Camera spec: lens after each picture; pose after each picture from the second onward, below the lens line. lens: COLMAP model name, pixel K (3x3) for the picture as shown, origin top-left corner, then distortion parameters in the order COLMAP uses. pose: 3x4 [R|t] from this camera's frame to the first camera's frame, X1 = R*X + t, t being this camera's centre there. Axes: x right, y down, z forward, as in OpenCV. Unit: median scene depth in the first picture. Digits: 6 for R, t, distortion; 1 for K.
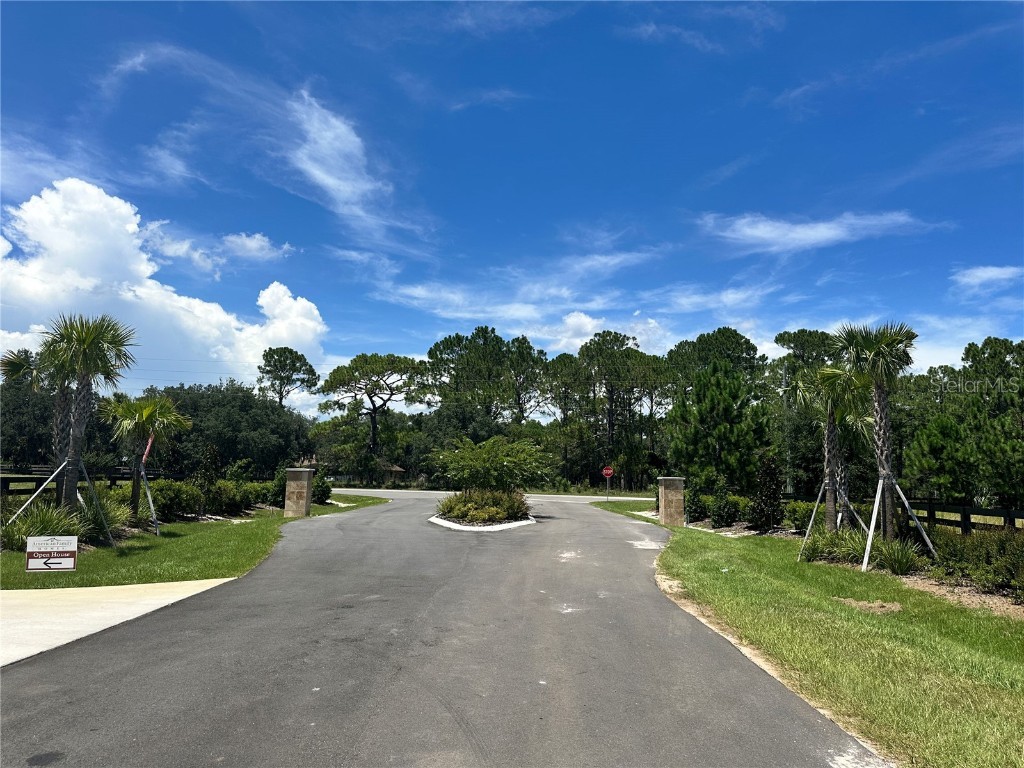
lens RADIAL K [[720.5, 0, 548.4], [0, 720.5, 383.8], [0, 0, 1]] dist [0.067247, -0.097786]
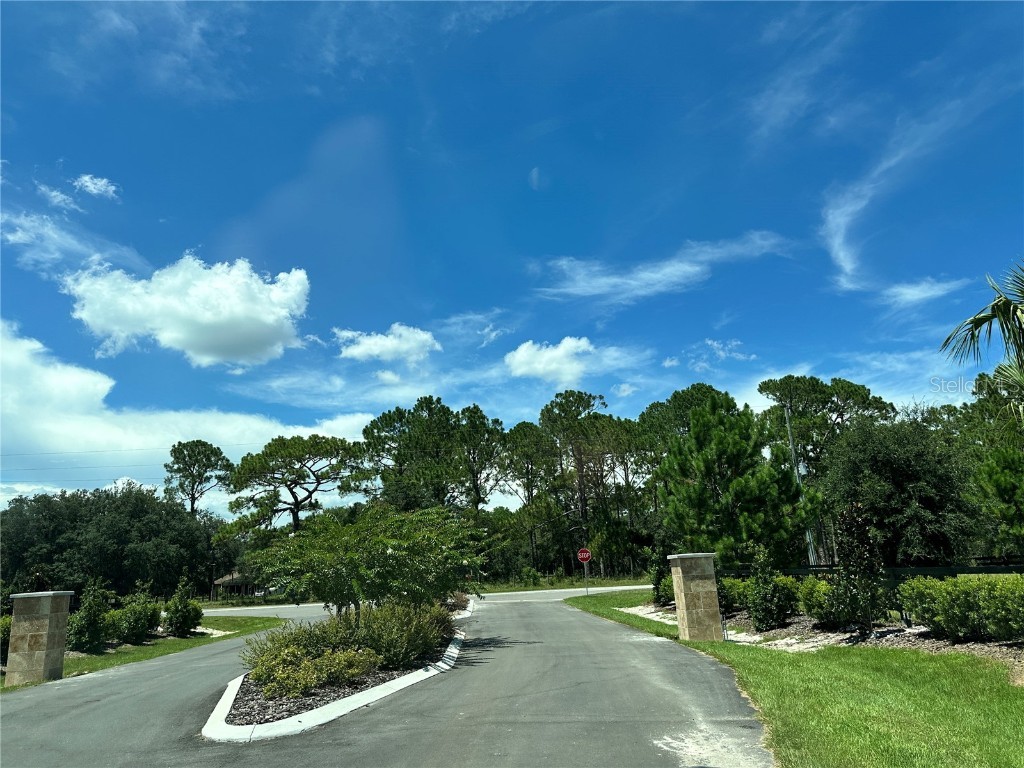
lens RADIAL K [[720.5, 0, 548.4], [0, 720.5, 383.8], [0, 0, 1]] dist [0.067247, -0.097786]
pose [[0.996153, -0.070602, 0.051904, 0.010885], [0.076268, 0.990221, -0.116814, 0.017742], [-0.043149, 0.120324, 0.991797, 0.137701]]
